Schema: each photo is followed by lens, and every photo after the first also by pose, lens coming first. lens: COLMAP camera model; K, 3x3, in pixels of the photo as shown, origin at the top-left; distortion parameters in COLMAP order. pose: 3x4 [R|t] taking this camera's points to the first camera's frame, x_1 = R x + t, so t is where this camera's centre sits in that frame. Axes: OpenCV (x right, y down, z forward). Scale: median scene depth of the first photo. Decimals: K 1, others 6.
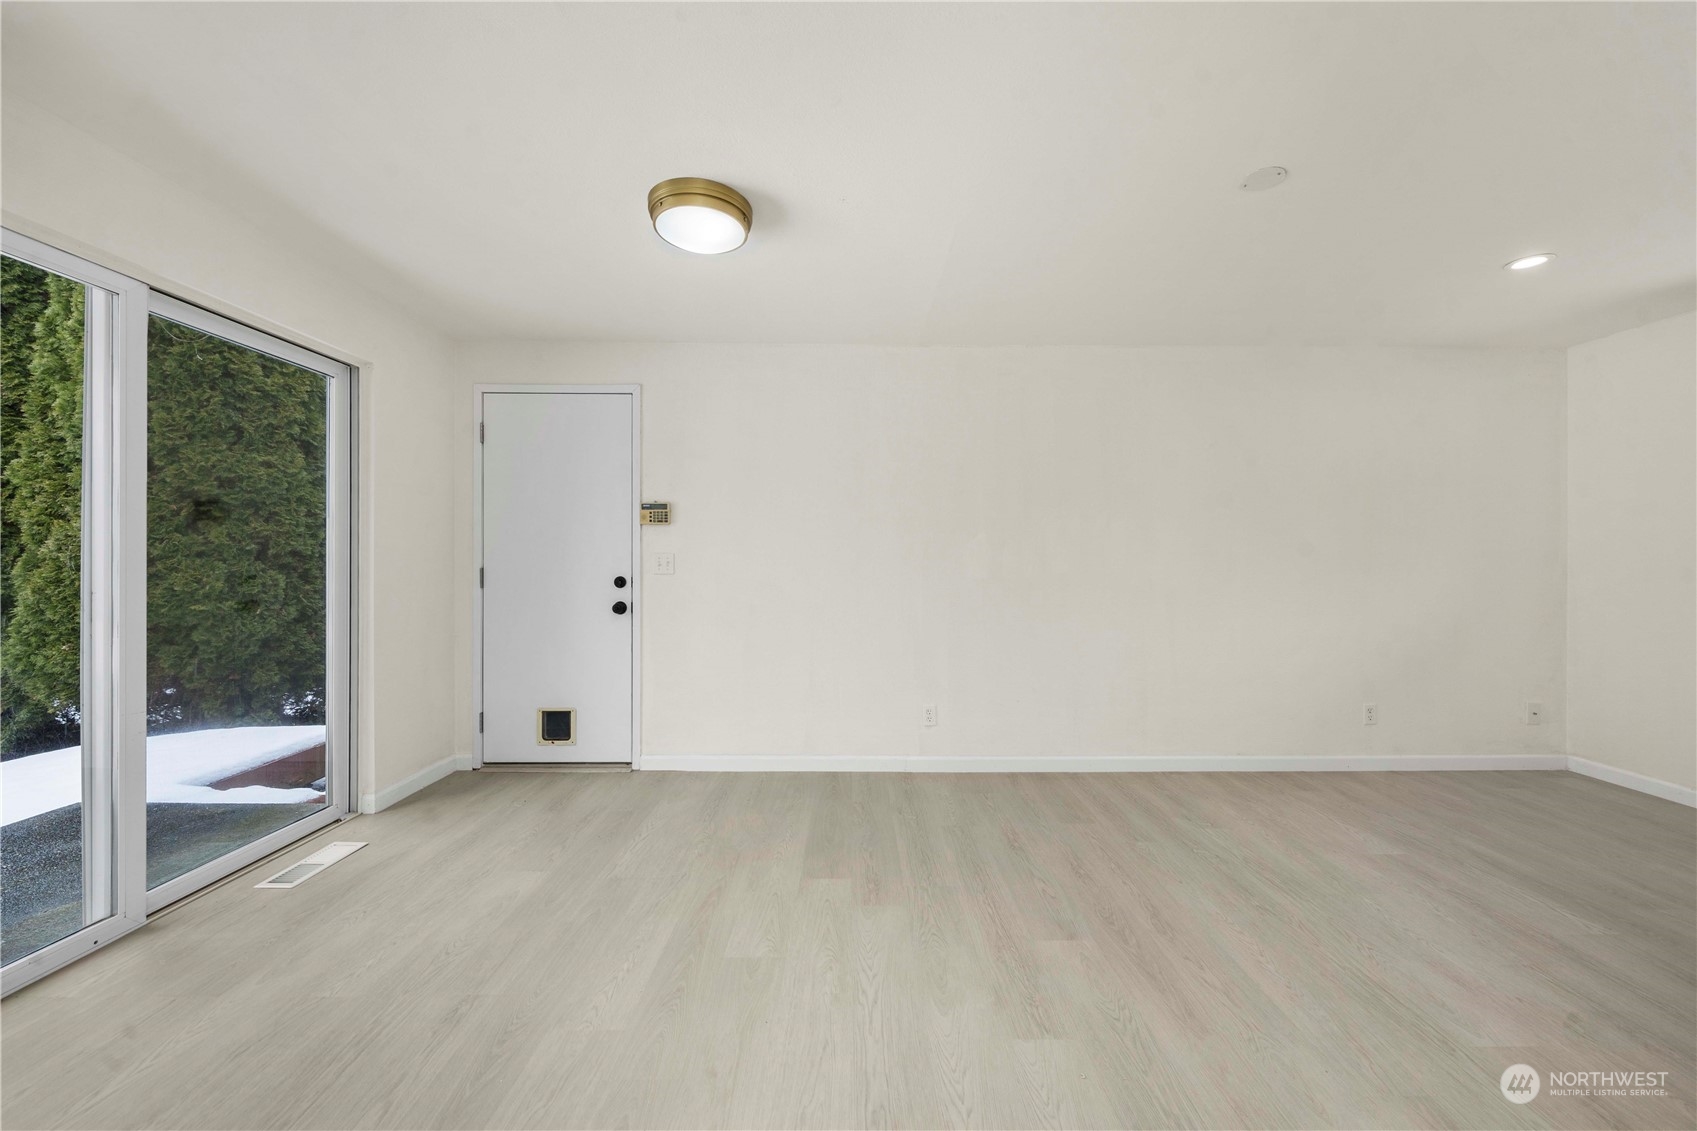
lens RADIAL K [[618.8, 0, 848.5], [0, 618.8, 565.5], [0, 0, 1]] dist [-0.001705, 0.000105]
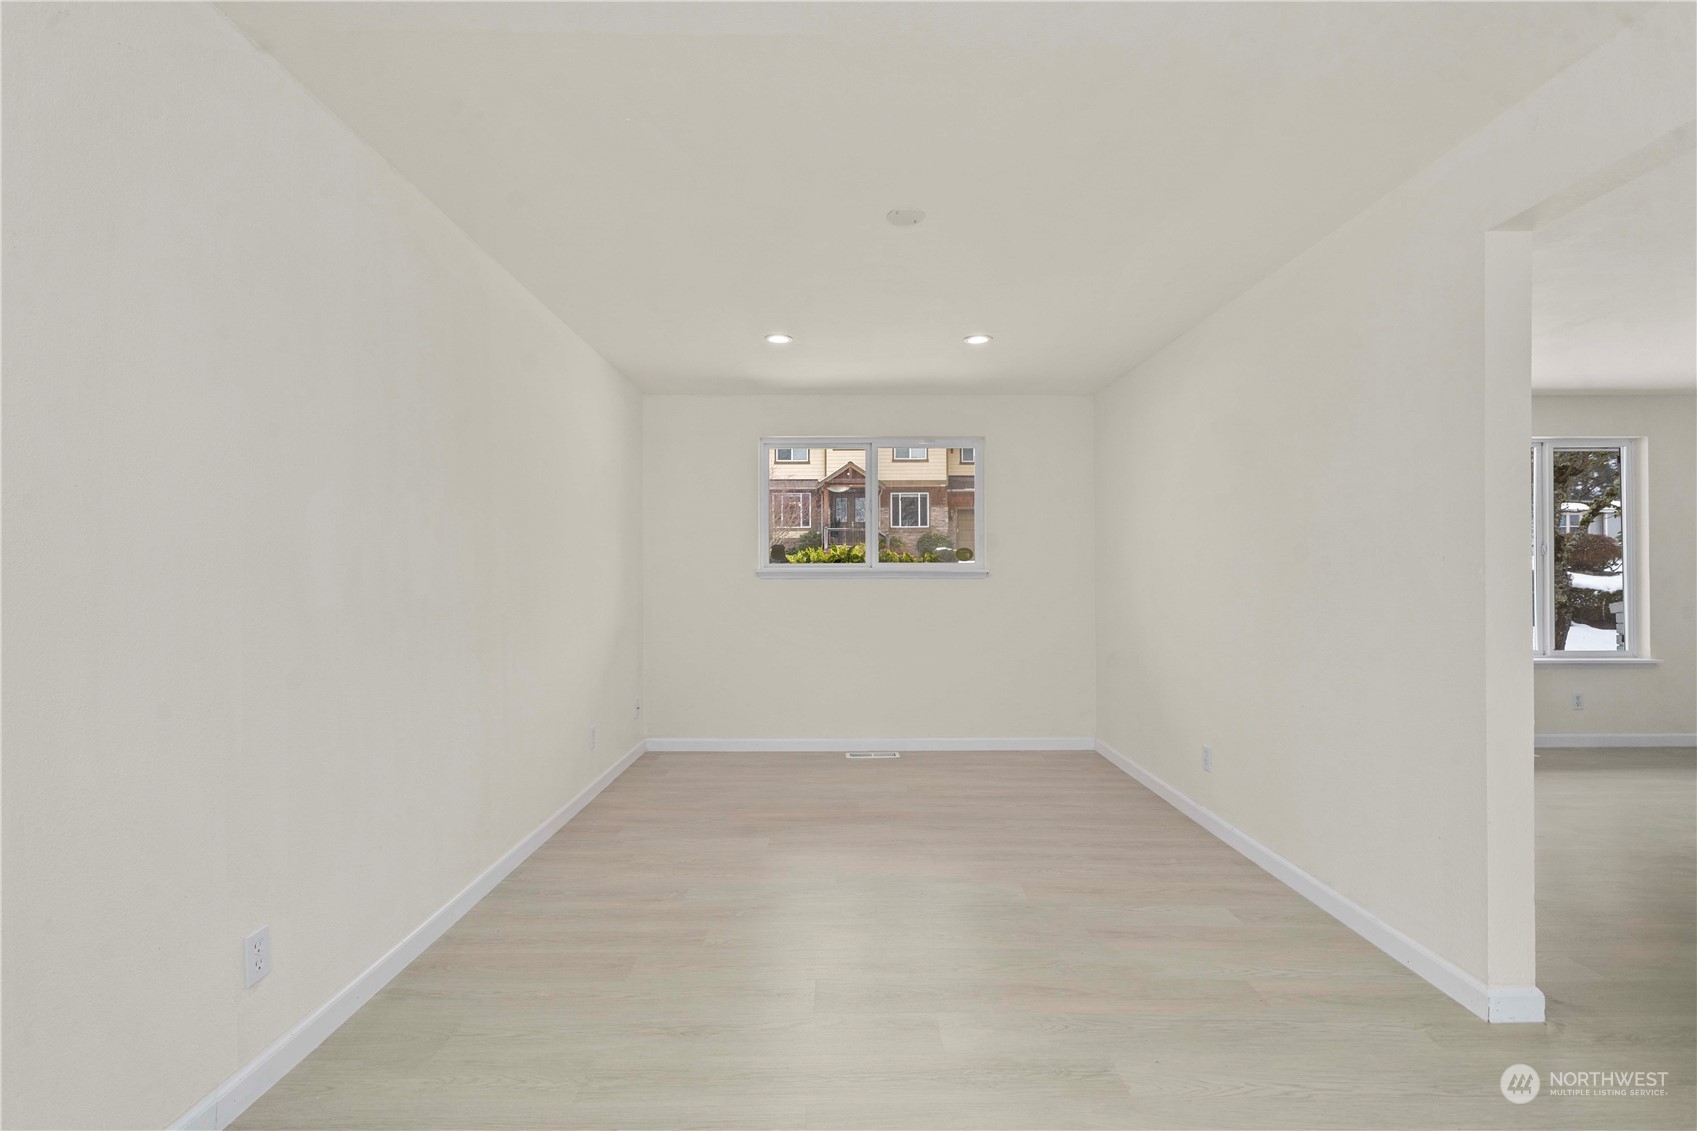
lens RADIAL K [[823.0, 0, 848.5], [0, 823.0, 565.5], [0, 0, 1]] dist [0.008940, 0.000625]
pose [[-0.006414, 0.010675, 0.999922, -0.474808], [0.009223, 0.999901, -0.010616, -0.005006], [-0.999937, 0.009154, -0.006511, 0.698061]]
